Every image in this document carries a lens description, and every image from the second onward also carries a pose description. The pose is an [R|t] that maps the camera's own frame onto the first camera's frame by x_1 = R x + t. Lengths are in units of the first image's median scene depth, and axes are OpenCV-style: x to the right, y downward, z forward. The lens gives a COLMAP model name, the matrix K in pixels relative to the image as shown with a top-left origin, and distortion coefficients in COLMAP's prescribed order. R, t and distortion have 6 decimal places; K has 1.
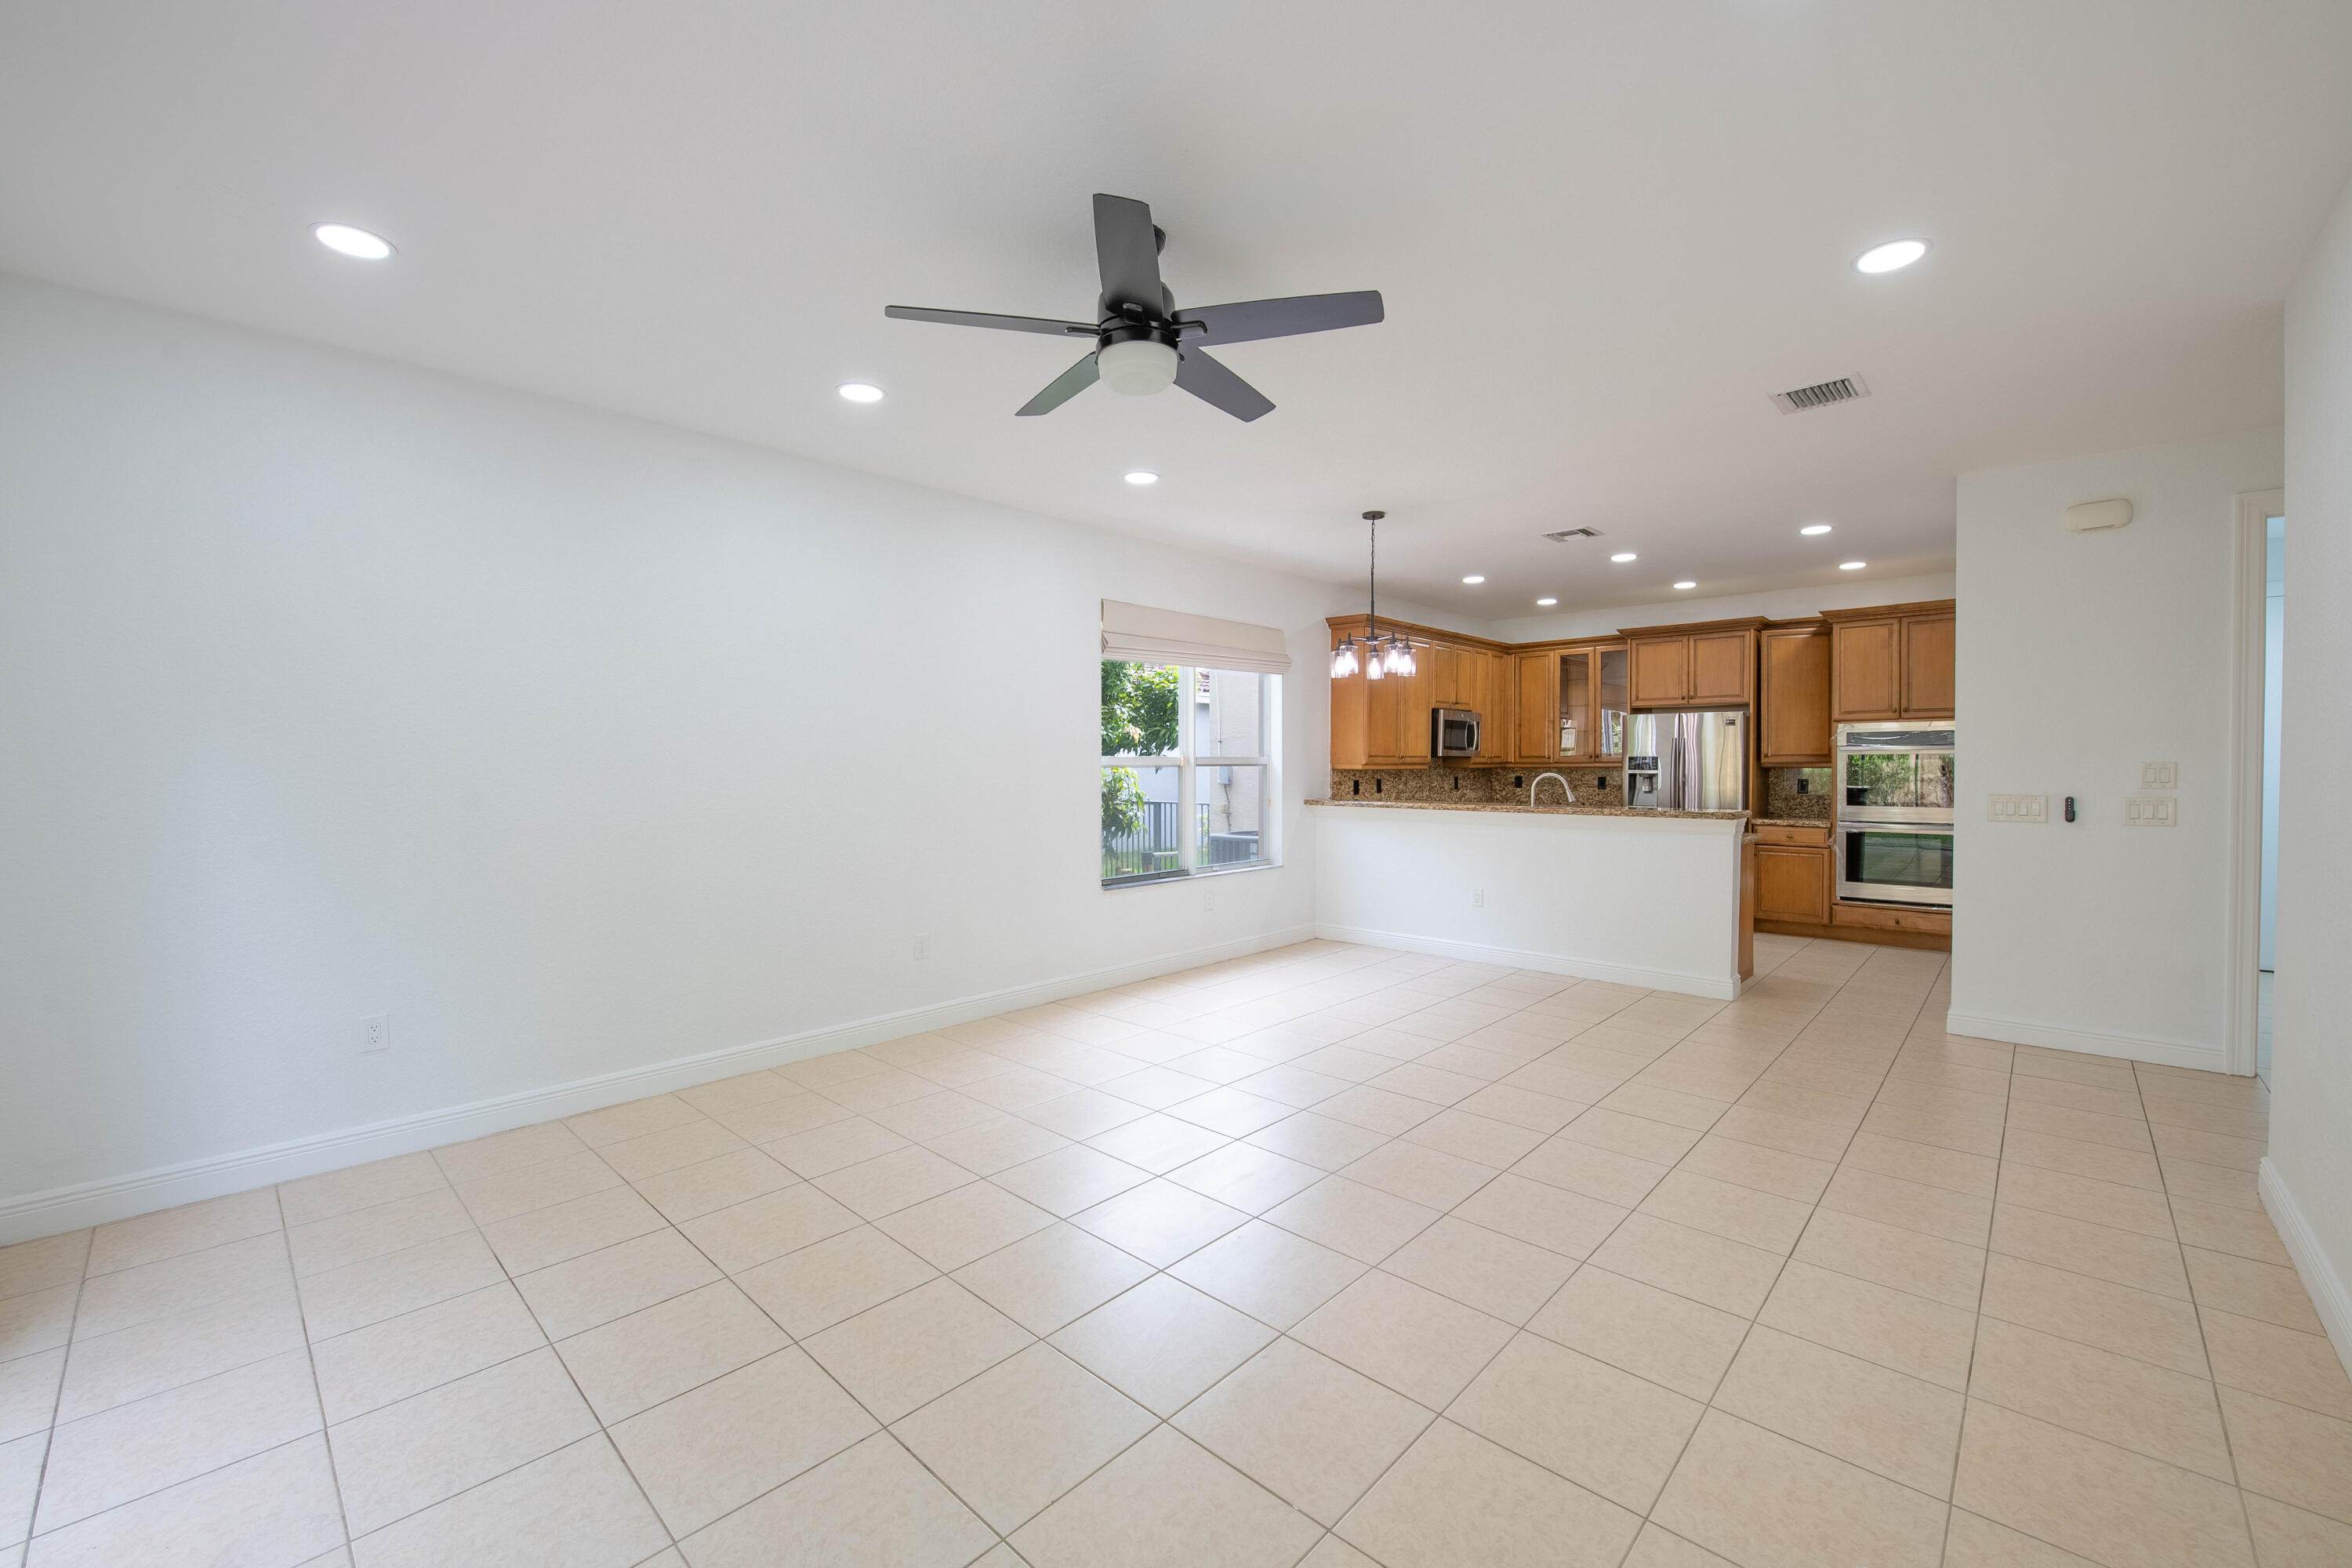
lens RADIAL K [[956.4, 0, 1206.0], [0, 956.4, 757.3], [0, 0, 1]] dist [-0.000381, -0.000057]
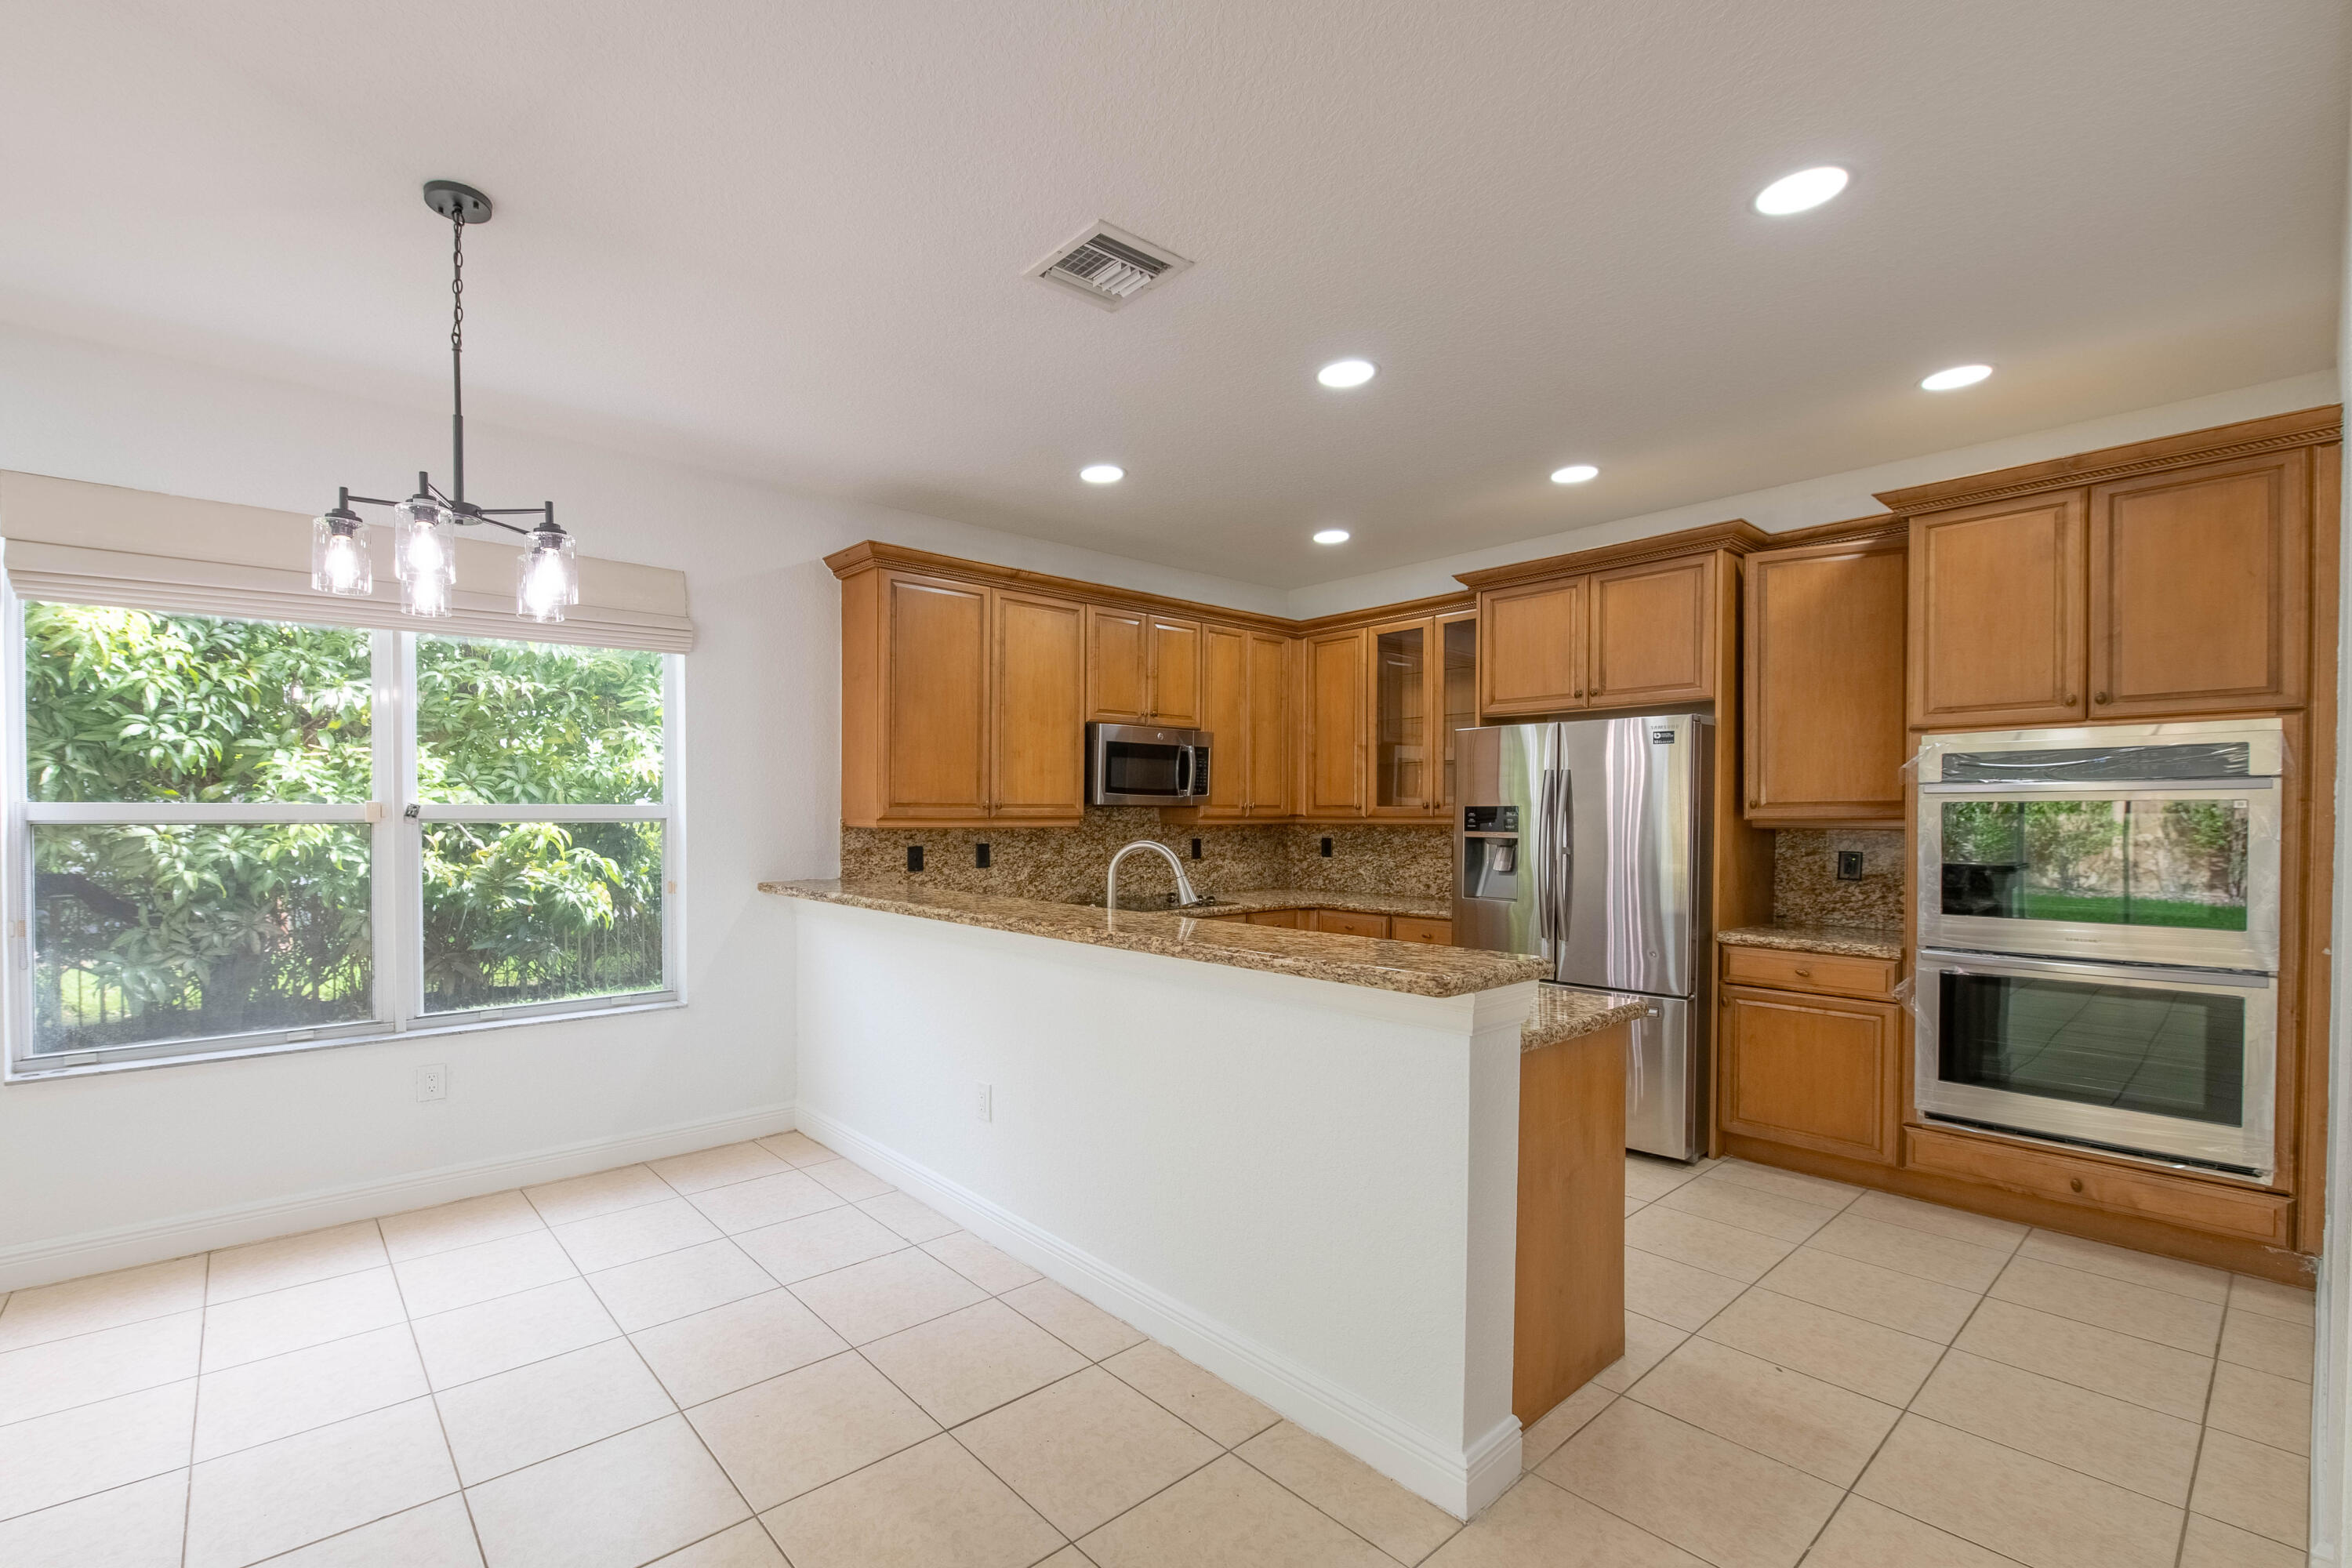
lens RADIAL K [[916.2, 0, 1052.1], [0, 916.2, 806.1], [0, 0, 1]] dist [0.005764, 0.000035]
pose [[0.972948, 0.000643, -0.231023, 0.349112], [-0.000802, 1.000000, -0.000596, -0.000233], [0.231022, 0.000766, 0.972948, 0.461693]]
